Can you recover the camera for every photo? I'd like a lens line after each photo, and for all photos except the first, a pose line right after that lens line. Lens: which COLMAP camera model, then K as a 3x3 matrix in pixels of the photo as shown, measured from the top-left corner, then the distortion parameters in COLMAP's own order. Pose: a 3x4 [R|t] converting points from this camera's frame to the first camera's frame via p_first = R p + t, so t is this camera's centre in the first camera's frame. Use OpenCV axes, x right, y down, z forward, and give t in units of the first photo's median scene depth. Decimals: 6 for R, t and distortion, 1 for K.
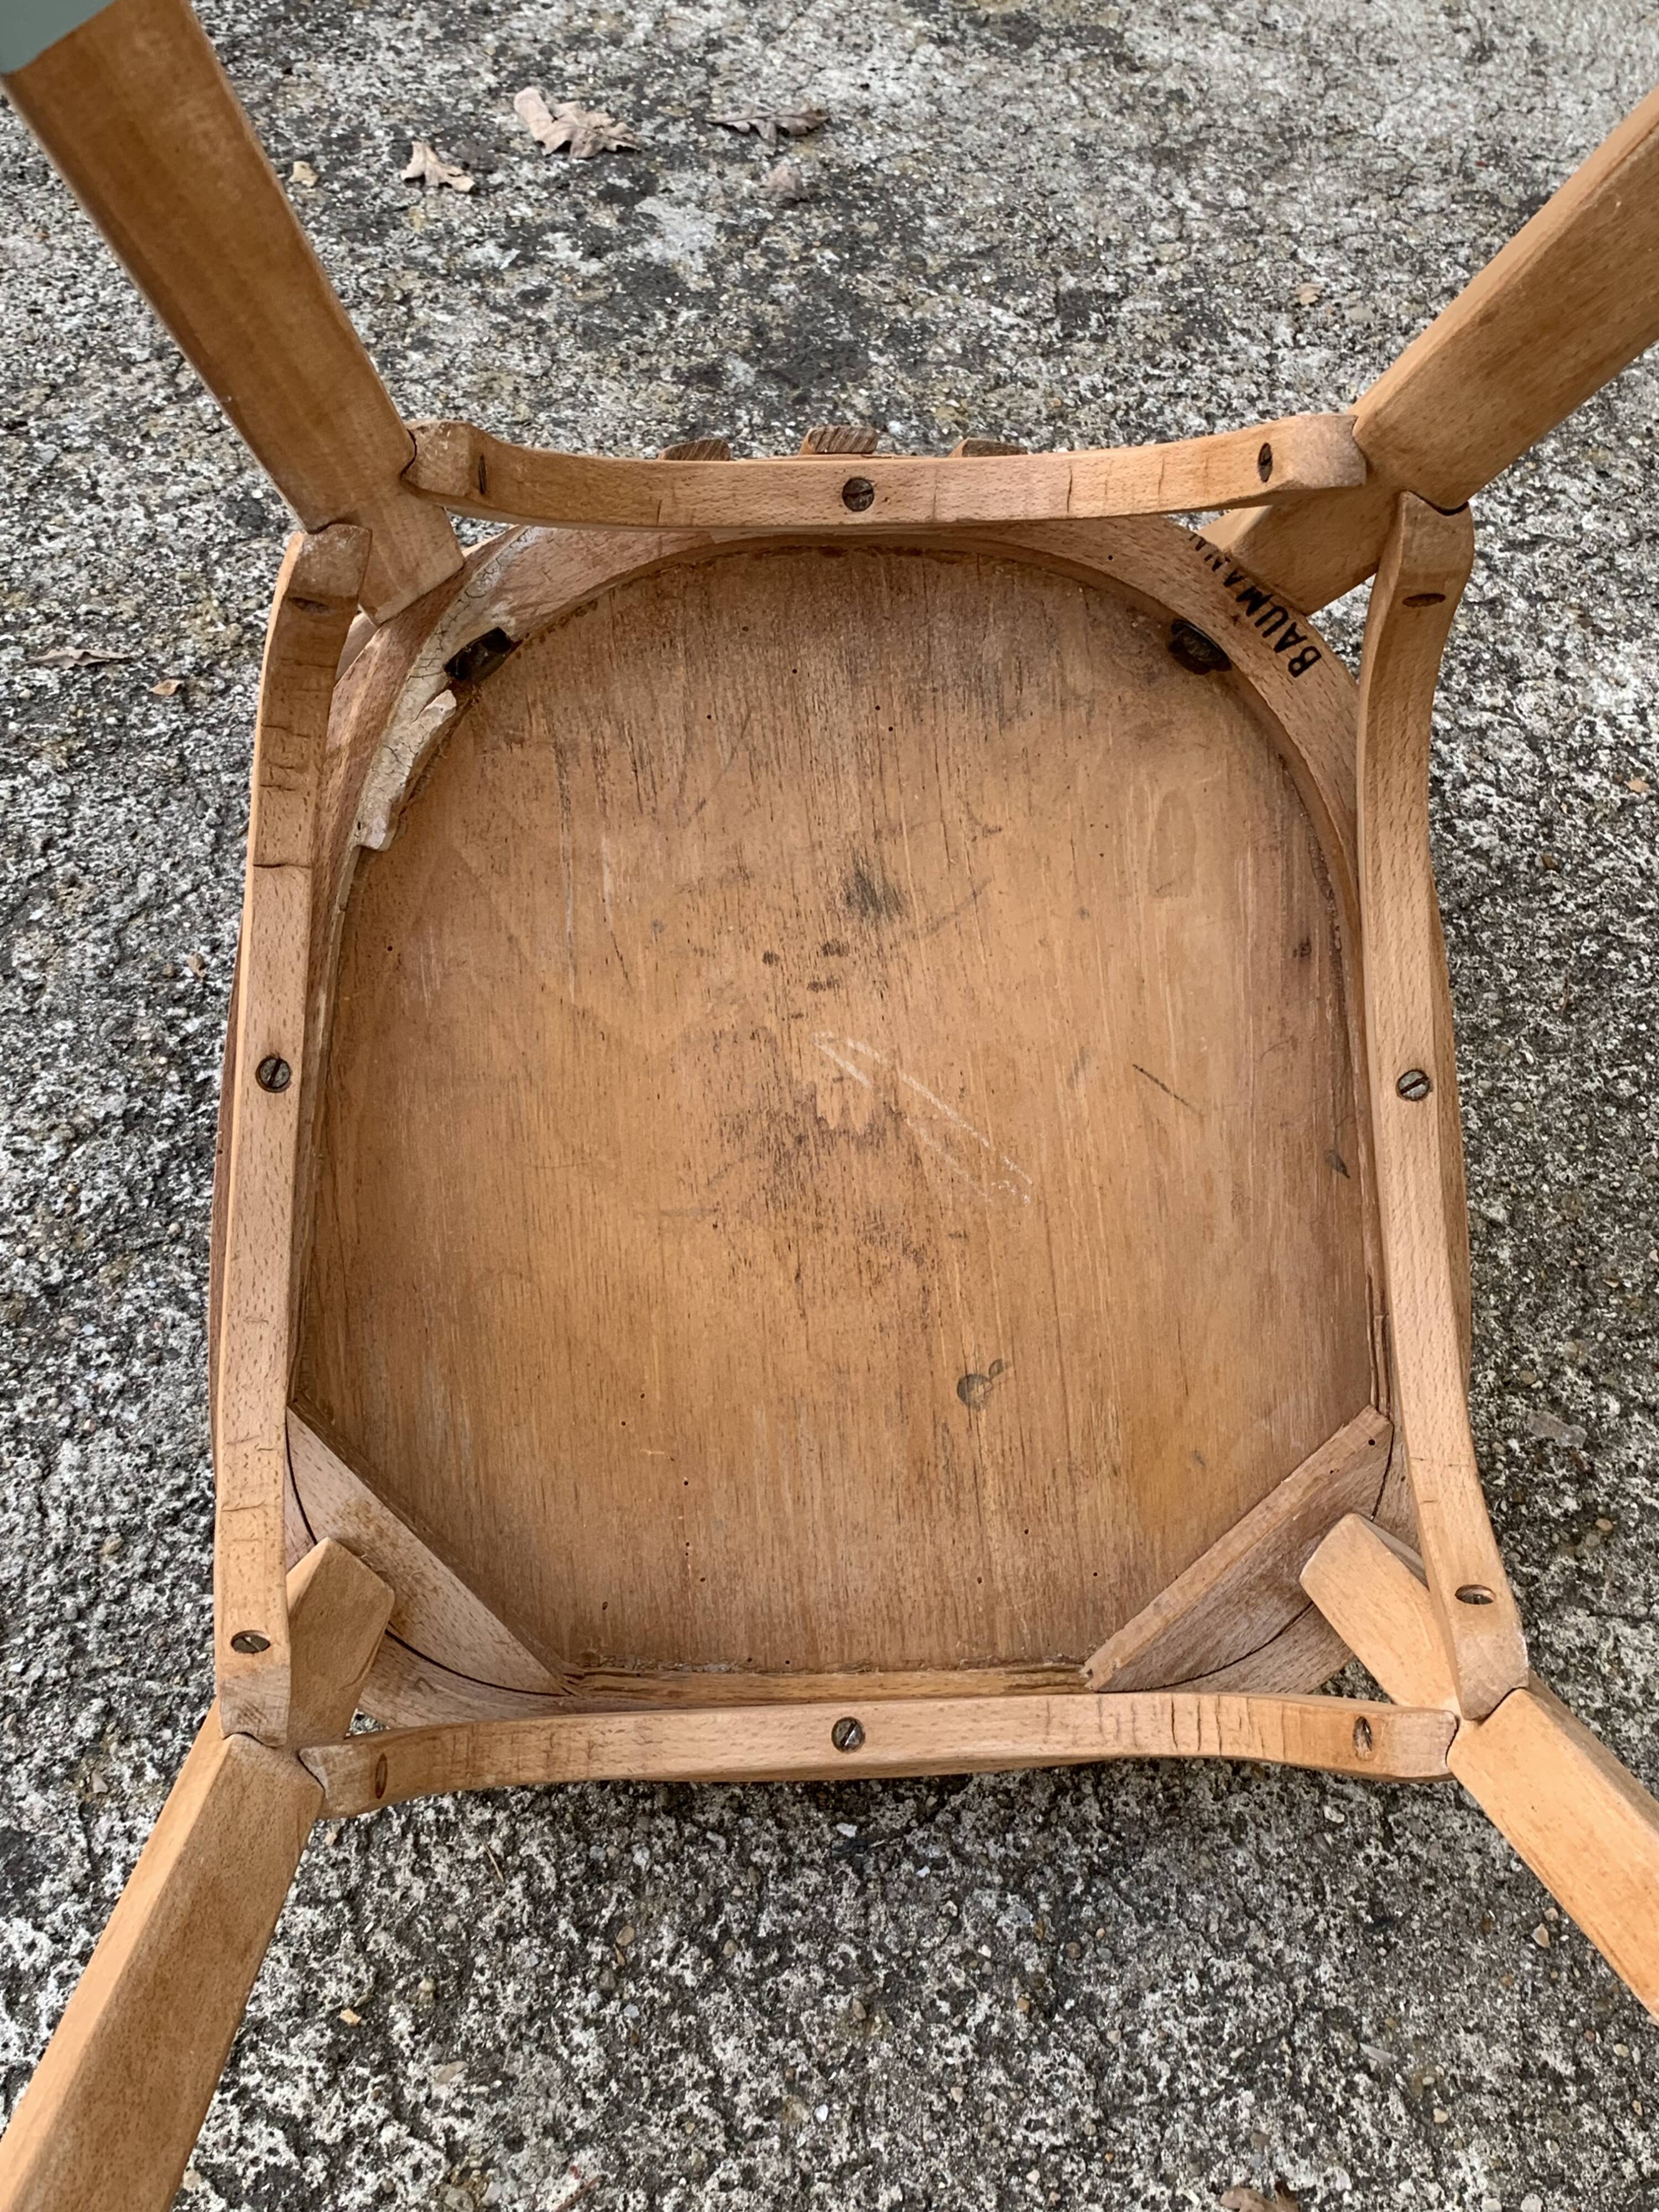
lens RADIAL K [[2505.9, 0, 851.4], [0, 2505.9, 1119.9], [0, 0, 1]] dist [0.022959, 0.000000]
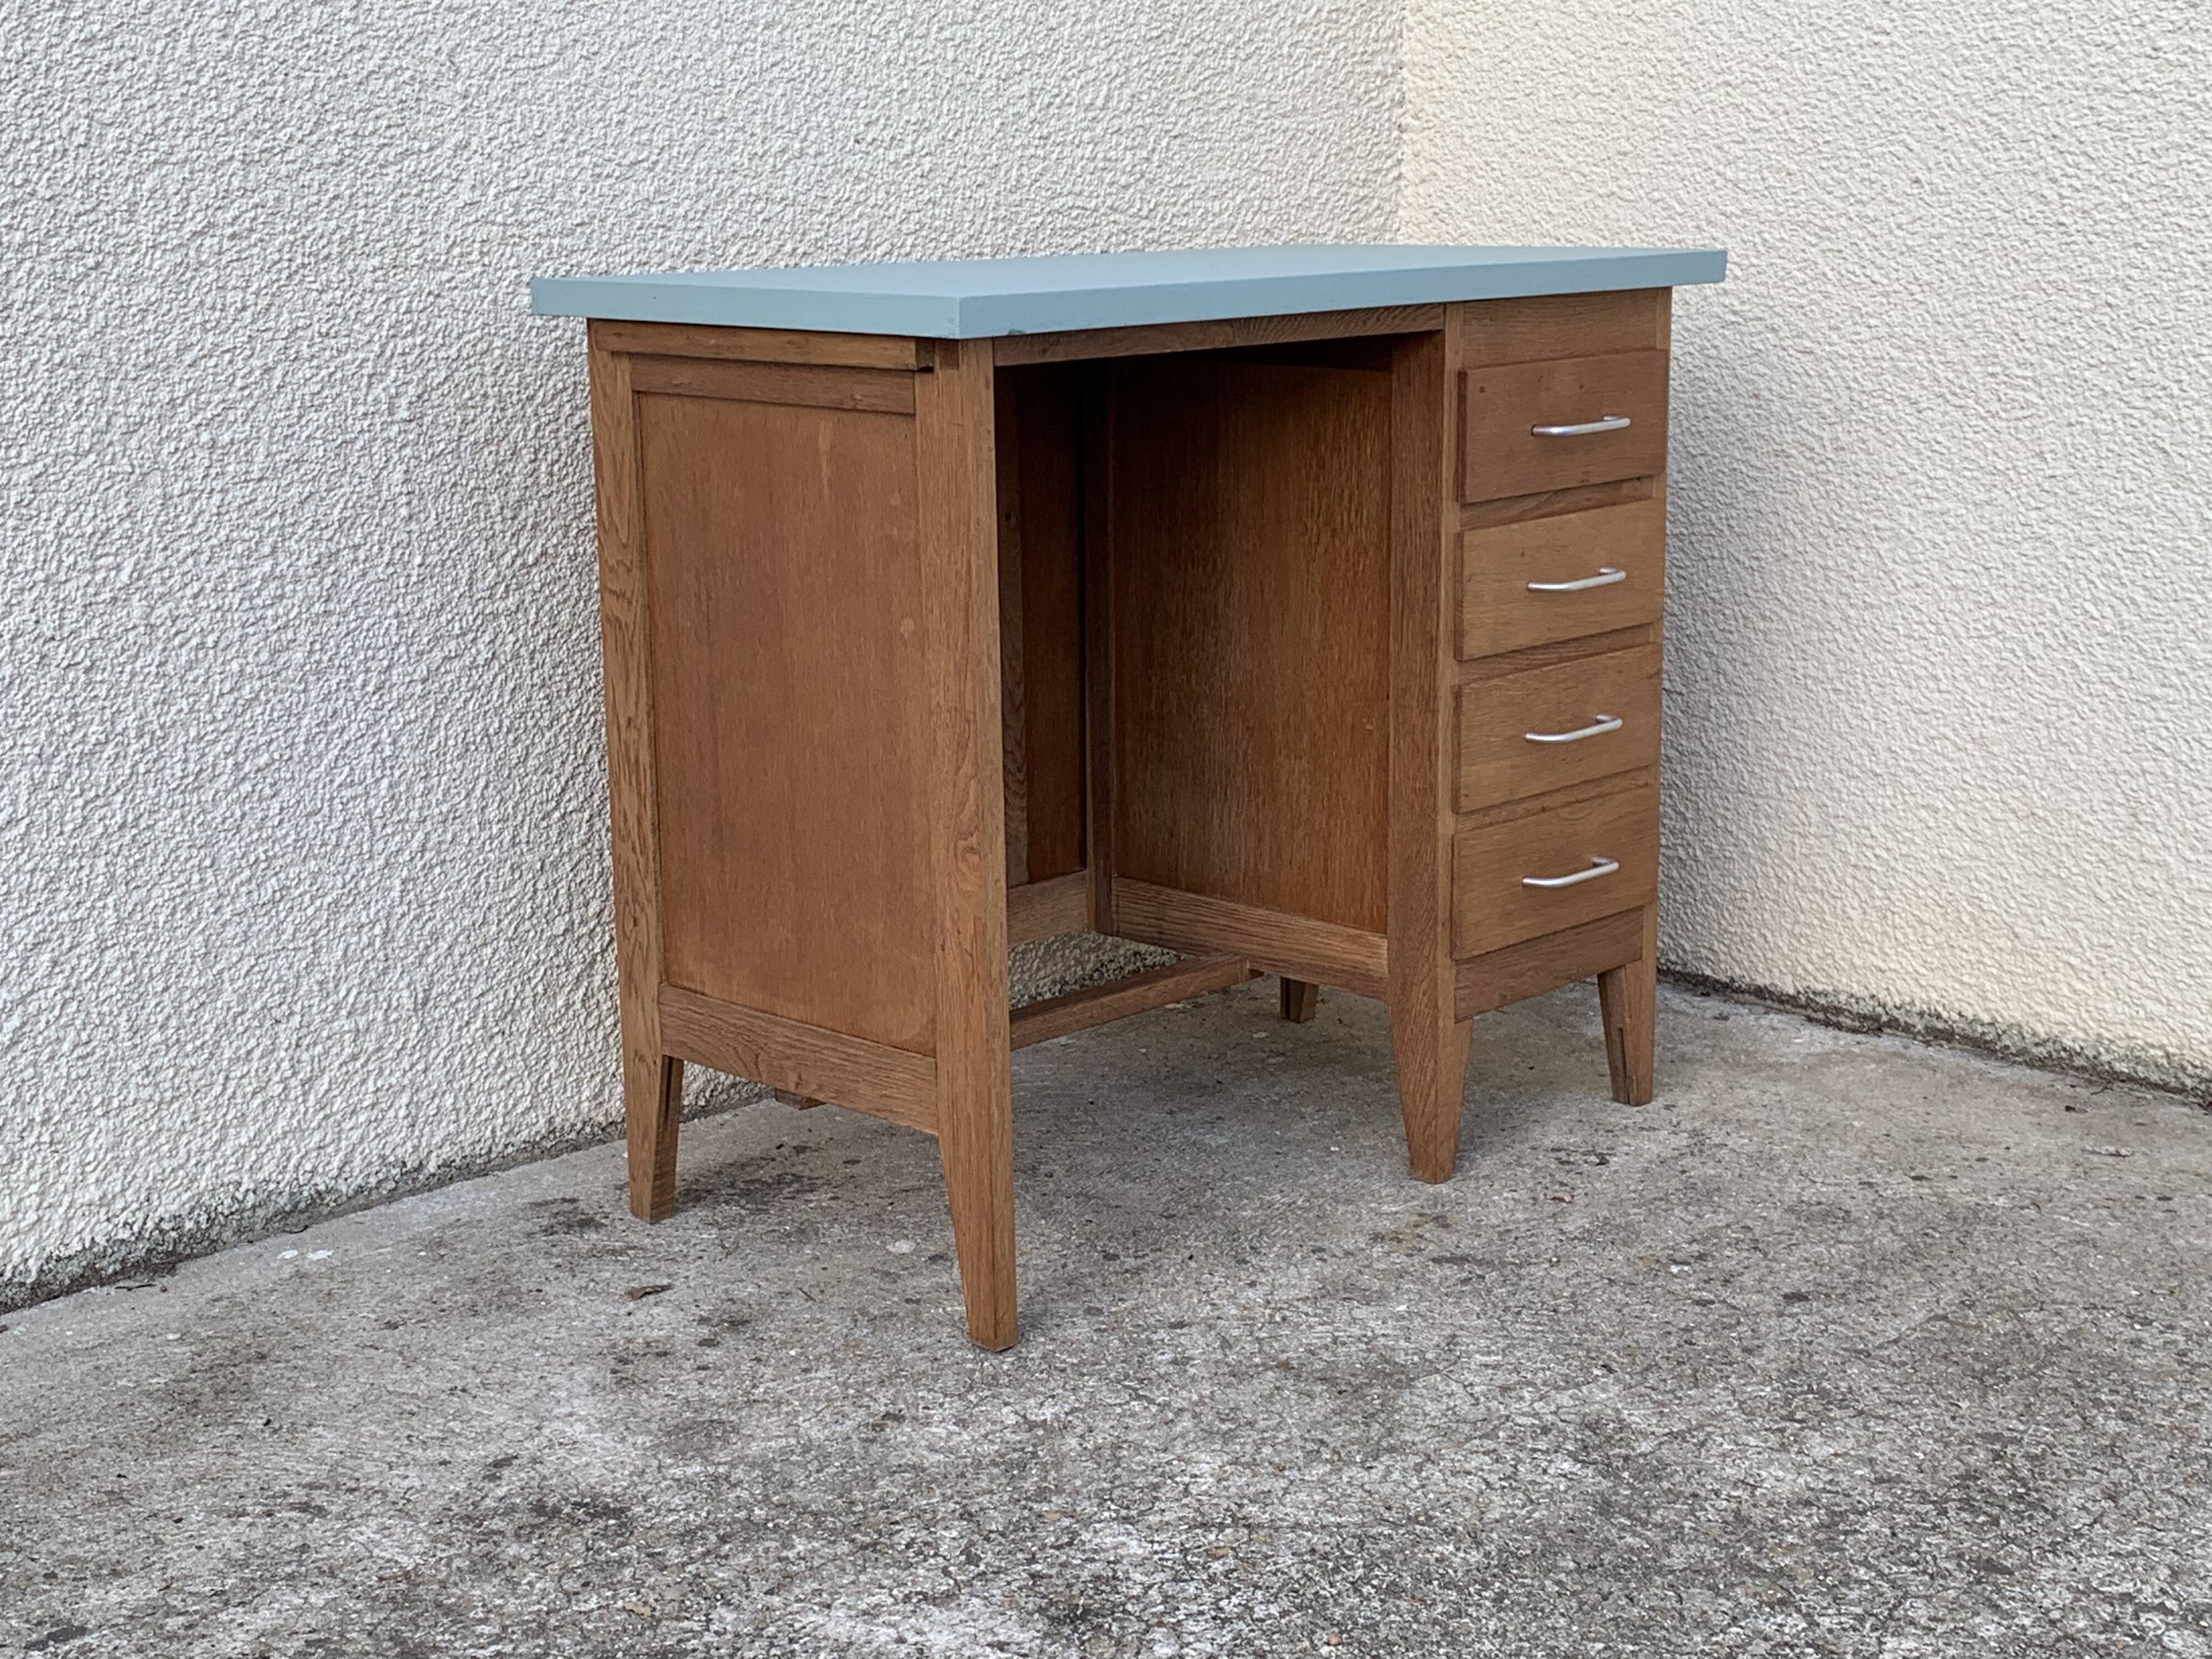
lens RADIAL K [[3080.7, 0, 1099.8], [0, 3080.7, 808.9], [0, 0, 1]] dist [0.051955, 0.000000]
pose [[0.104174, -0.280300, 0.954243, -1.180066], [0.797310, 0.597070, 0.088342, -0.554893], [-0.594512, 0.751625, 0.285685, 0.184405]]
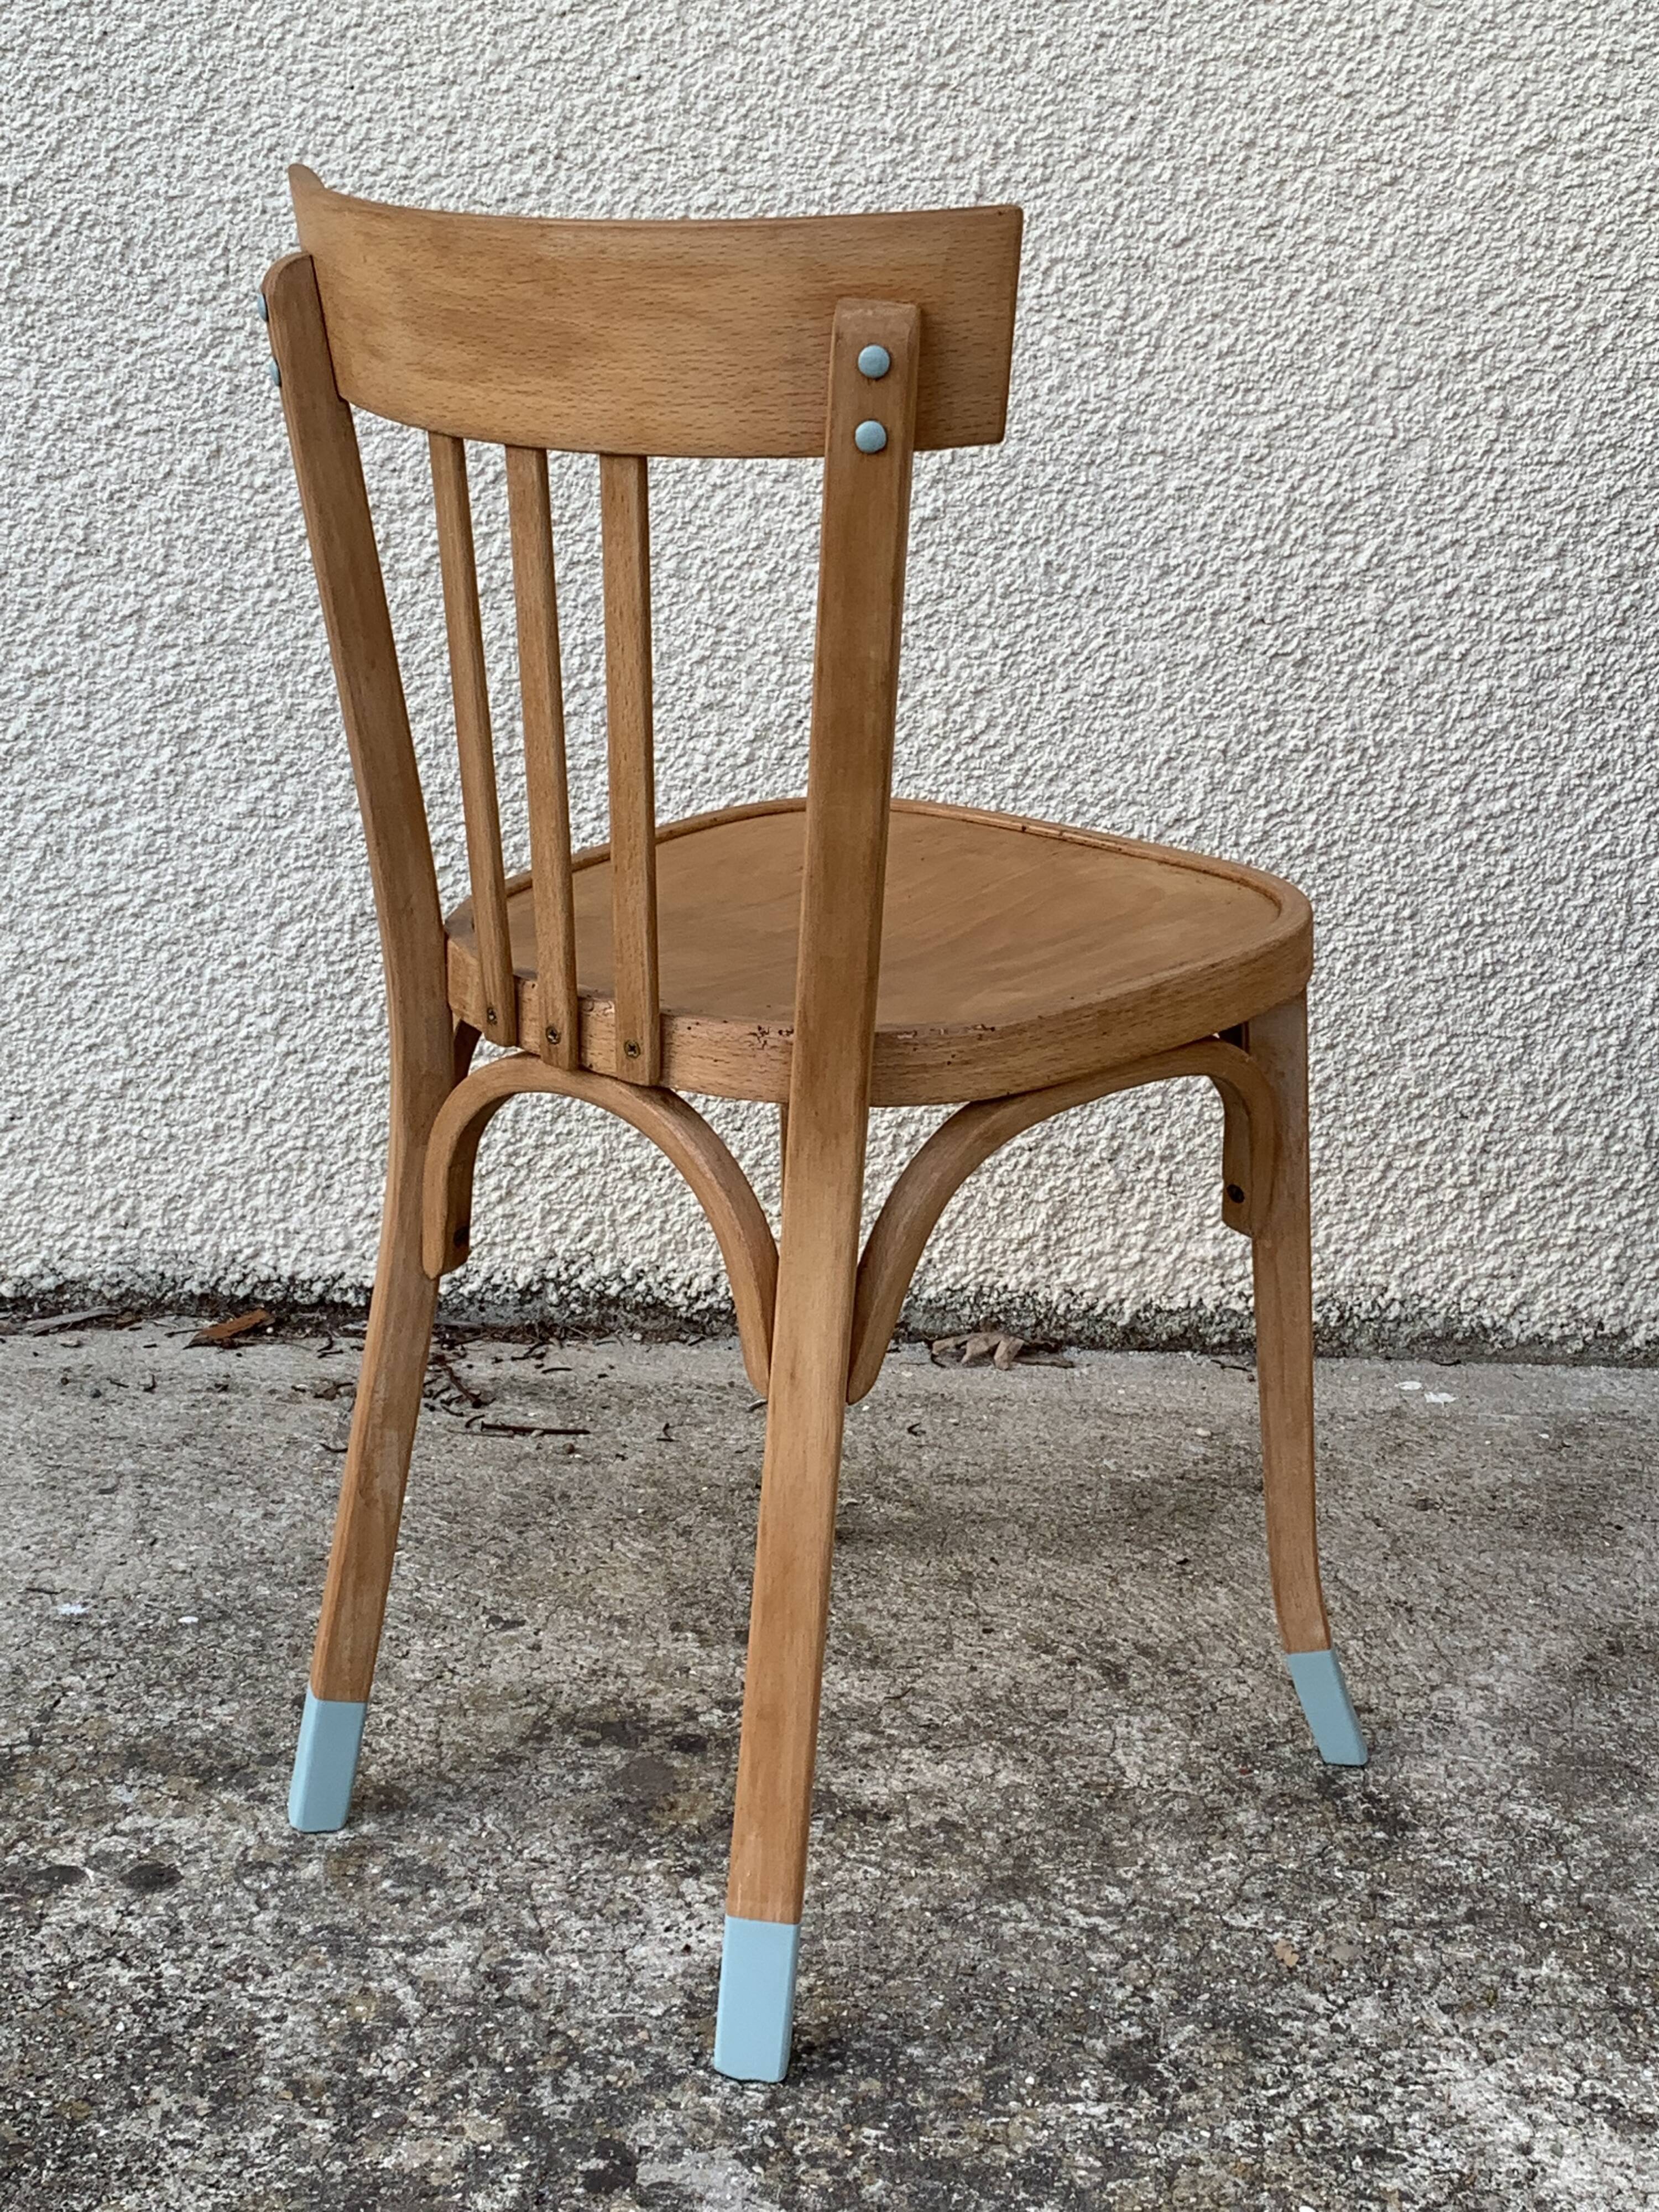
lens RADIAL K [[3221.6, 0, 831.8], [0, 3221.6, 1090.2], [0, 0, 1]] dist [0.081955, 0.000000]
pose [[0.780282, -0.231789, 0.580891, -0.616373], [0.508731, 0.775487, -0.373916, -0.232728], [-0.363804, 0.587277, 0.723017, 0.015233]]
